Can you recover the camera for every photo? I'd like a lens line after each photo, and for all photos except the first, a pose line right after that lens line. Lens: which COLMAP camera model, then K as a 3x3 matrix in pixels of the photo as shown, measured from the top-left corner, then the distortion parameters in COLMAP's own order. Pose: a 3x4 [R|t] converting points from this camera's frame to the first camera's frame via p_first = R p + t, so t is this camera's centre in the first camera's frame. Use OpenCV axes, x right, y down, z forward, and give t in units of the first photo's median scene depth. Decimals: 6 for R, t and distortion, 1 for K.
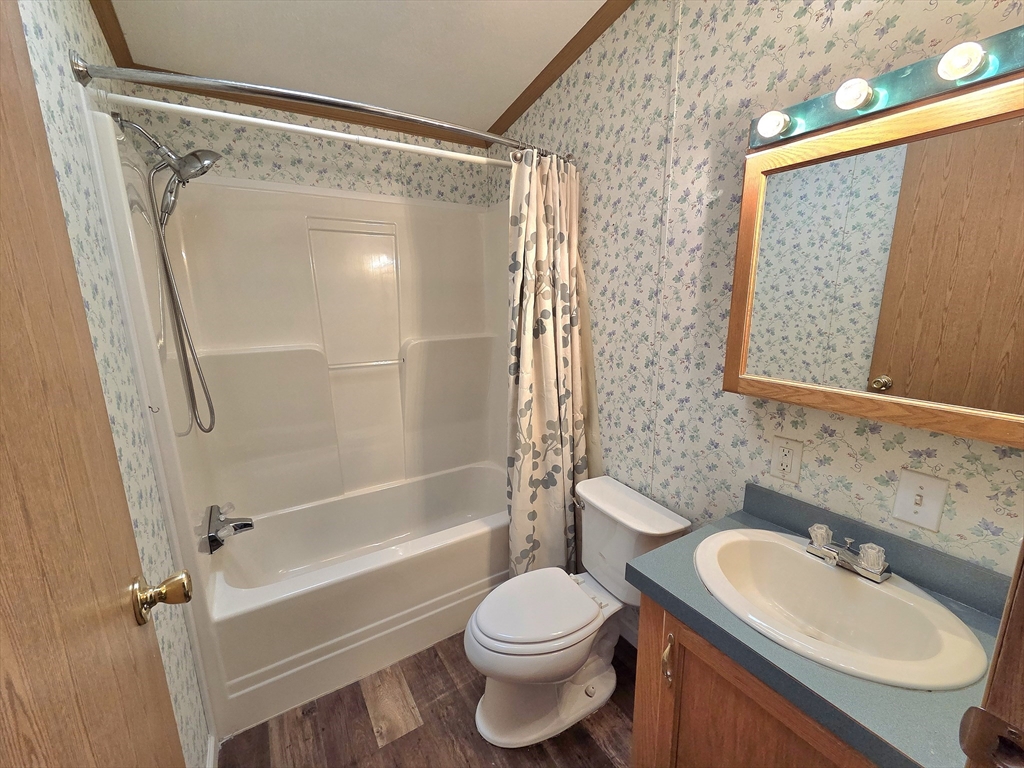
lens RADIAL K [[421.1, 0, 508.7], [0, 421.1, 386.6], [0, 0, 1]] dist [-0.001975, -0.000928]
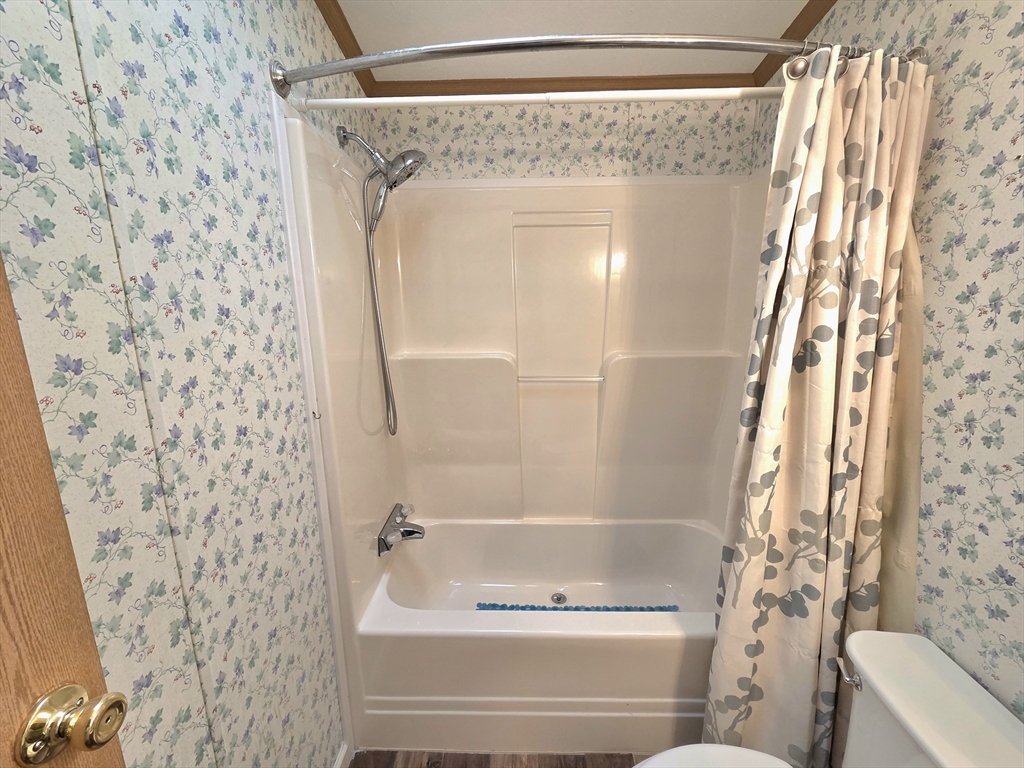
lens RADIAL K [[421.1, 0, 508.7], [0, 421.1, 386.6], [0, 0, 1]] dist [-0.001975, -0.000928]
pose [[0.839155, 0.112503, -0.532130, 0.039518], [-0.113914, 0.993028, 0.030307, -0.064068], [0.531829, 0.035185, 0.846120, 0.266755]]
